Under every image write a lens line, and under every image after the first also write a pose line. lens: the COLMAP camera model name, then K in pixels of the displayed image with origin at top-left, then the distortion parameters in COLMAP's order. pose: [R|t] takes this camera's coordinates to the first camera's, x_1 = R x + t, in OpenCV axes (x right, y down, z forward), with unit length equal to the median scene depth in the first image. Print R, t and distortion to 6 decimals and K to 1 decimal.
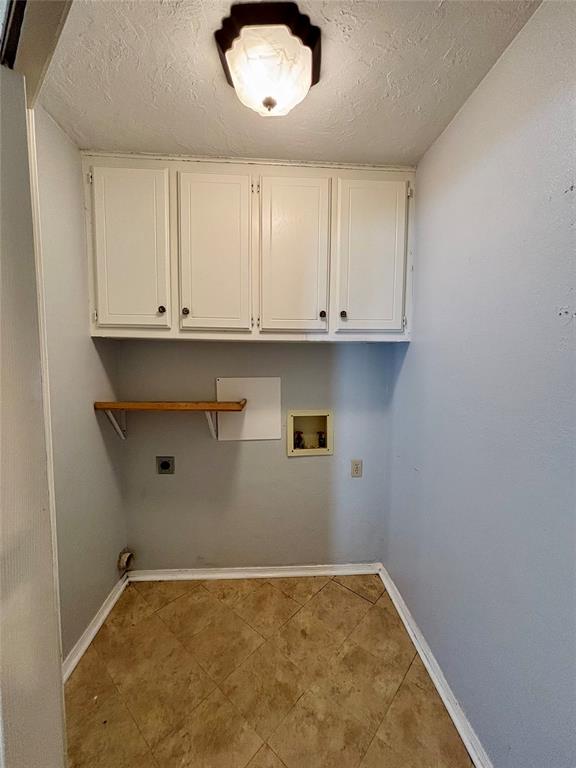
lens RADIAL K [[310.3, 0, 287.4], [0, 310.3, 384.6], [0, 0, 1]] dist [0.001969, -0.001112]
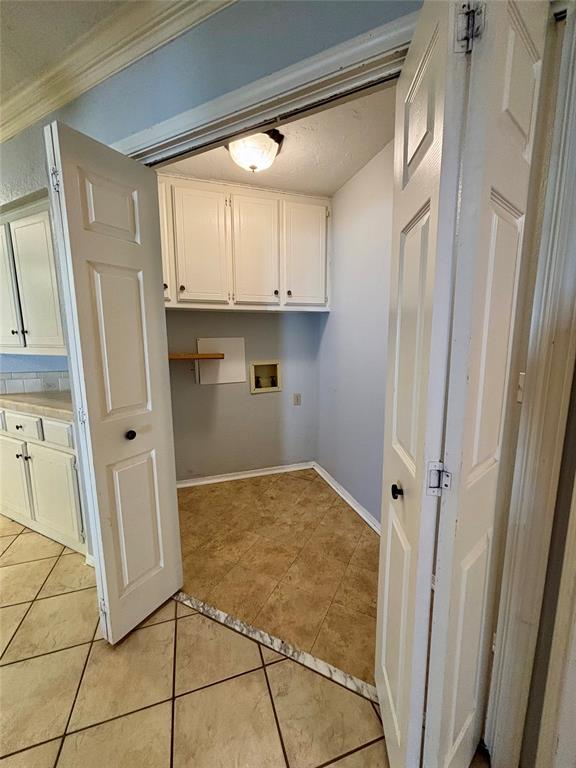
lens RADIAL K [[310.3, 0, 287.4], [0, 310.3, 384.6], [0, 0, 1]] dist [0.001969, -0.001112]
pose [[0.965768, -0.051587, 0.254227, -0.225313], [0.033788, 0.996694, 0.073888, 0.104048], [-0.257198, -0.062769, 0.964318, -0.469844]]
